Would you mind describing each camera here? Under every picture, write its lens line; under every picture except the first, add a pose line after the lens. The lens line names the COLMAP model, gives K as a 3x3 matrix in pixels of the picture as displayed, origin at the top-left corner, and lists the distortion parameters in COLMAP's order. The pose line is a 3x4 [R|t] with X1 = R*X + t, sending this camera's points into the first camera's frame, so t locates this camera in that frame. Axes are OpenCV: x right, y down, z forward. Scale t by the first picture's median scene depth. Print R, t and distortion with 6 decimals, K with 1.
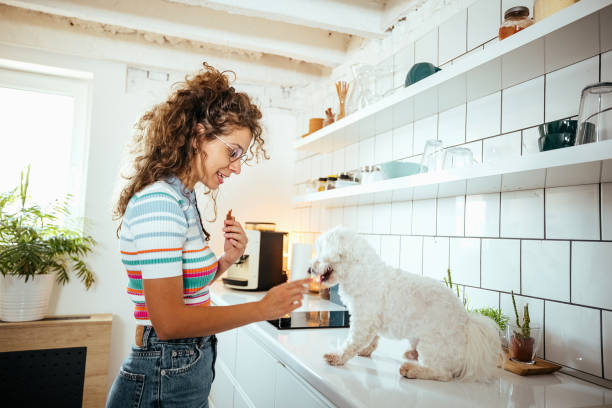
lens RADIAL K [[467.1, 0, 312.4], [0, 467.1, 199.8], [0, 0, 1]] dist [0.020179, 0.010253]
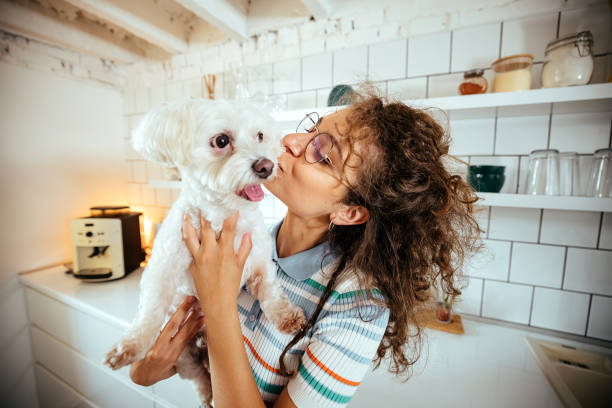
lens RADIAL K [[258.6, 0, 306.0], [0, 258.6, 201.5], [0, 0, 1]] dist [-0.035830, 0.008364]
pose [[0.724377, -0.104413, 0.681451, -0.189351], [-0.034809, 0.981664, 0.187413, -0.081799], [-0.688525, -0.159478, 0.707461, 0.371885]]
